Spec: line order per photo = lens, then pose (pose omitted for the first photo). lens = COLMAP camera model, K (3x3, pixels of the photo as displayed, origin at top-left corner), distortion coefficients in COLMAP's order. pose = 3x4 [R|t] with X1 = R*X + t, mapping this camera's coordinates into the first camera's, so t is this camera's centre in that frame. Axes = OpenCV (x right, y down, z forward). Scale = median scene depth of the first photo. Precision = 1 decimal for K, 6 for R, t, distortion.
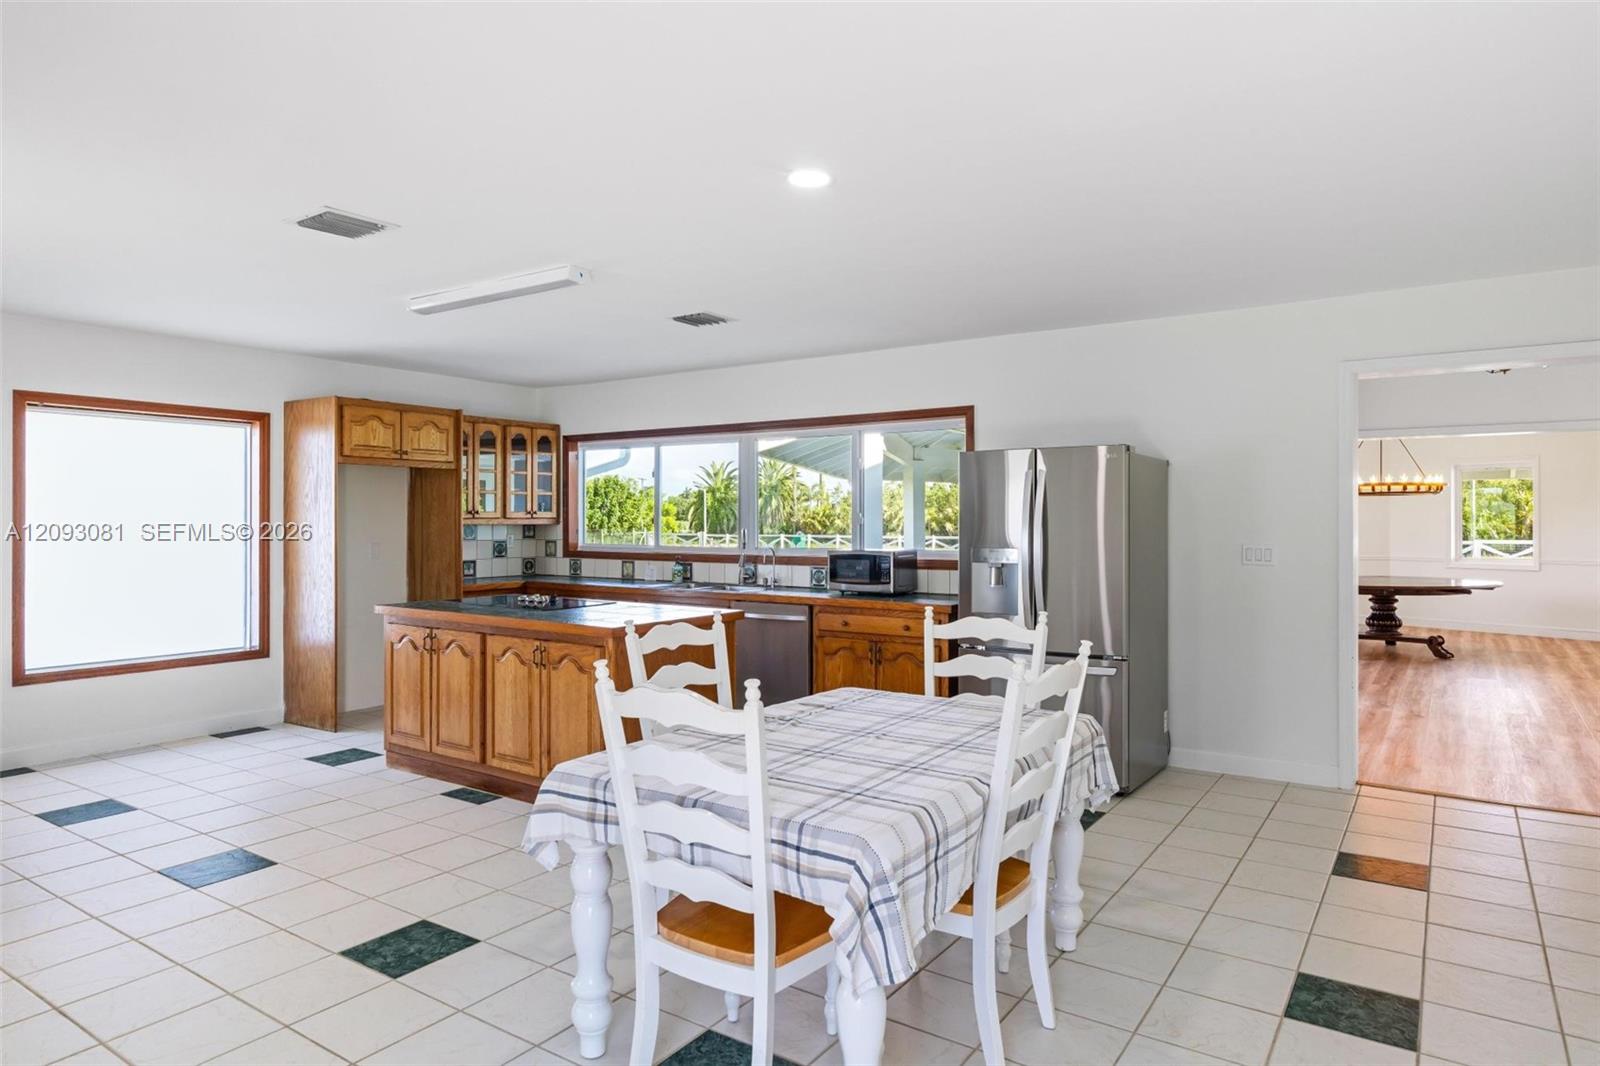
lens RADIAL K [[943.4, 0, 802.8], [0, 943.4, 529.9], [0, 0, 1]] dist [0.004058, 0.000384]
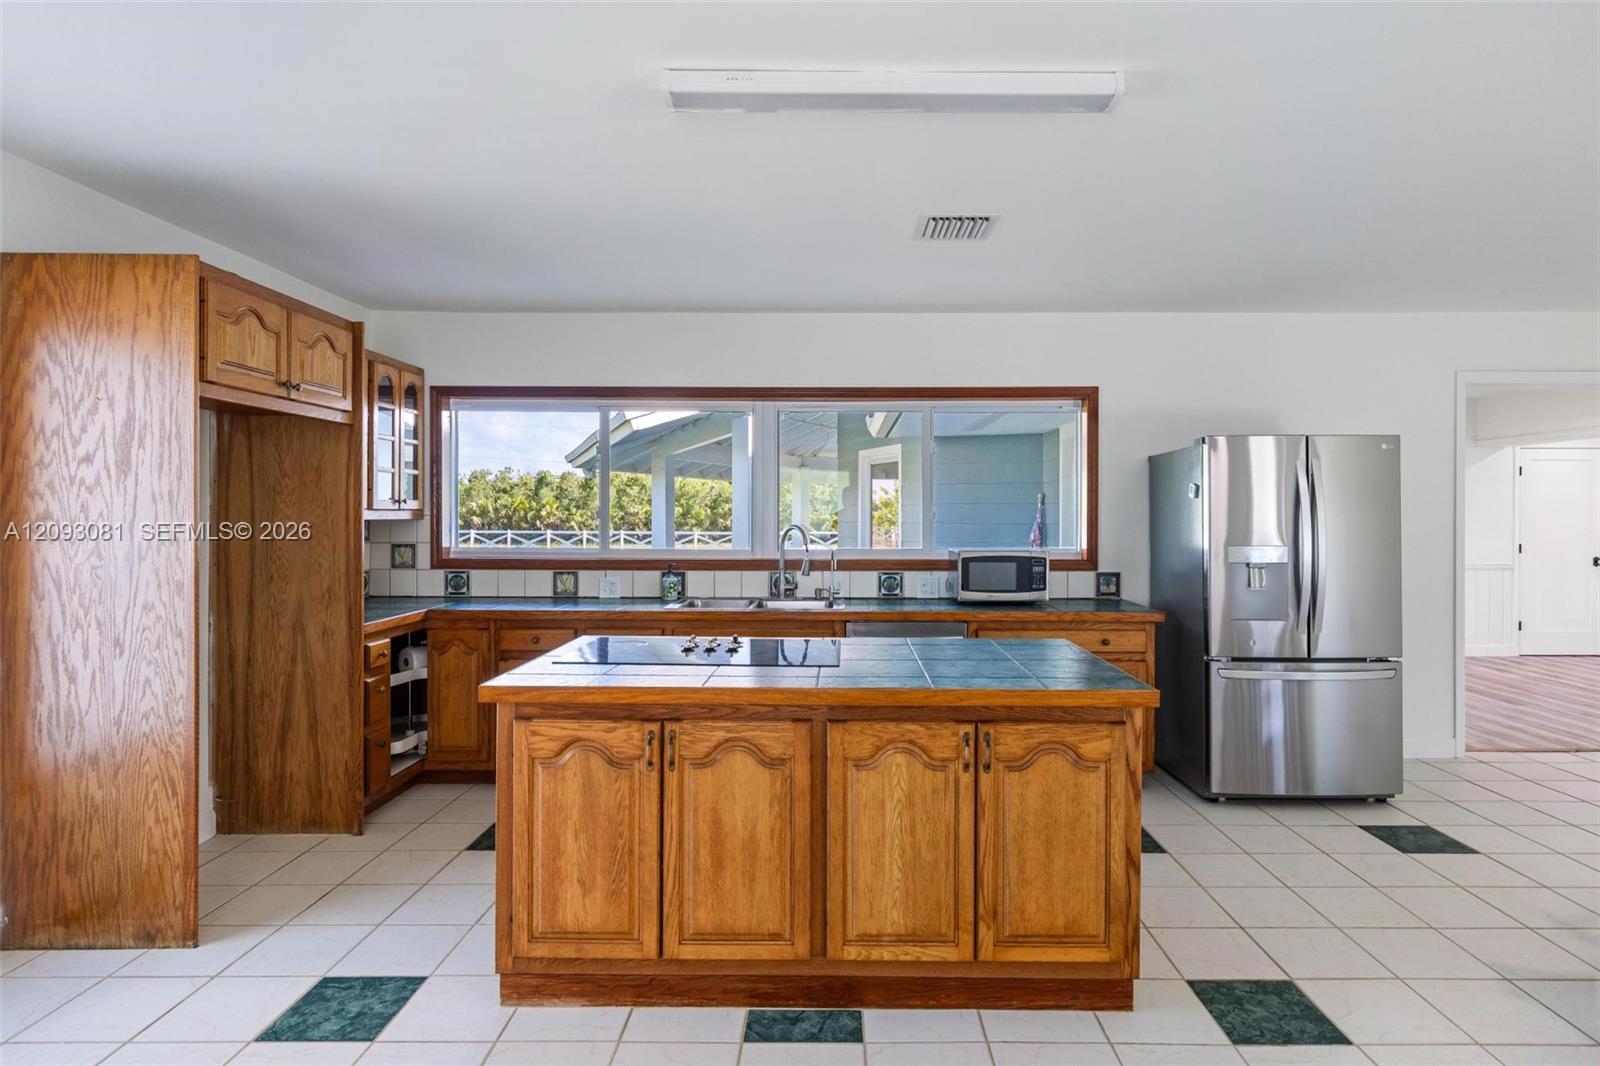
lens RADIAL K [[852.1, 0, 799.3], [0, 852.1, 525.6], [0, 0, 1]] dist [-0.007631, -0.000287]
pose [[0.828558, -0.004926, 0.559881, -0.452930], [0.003442, 0.999987, 0.003705, -0.003560], [-0.559892, -0.001142, 0.828564, 0.436650]]
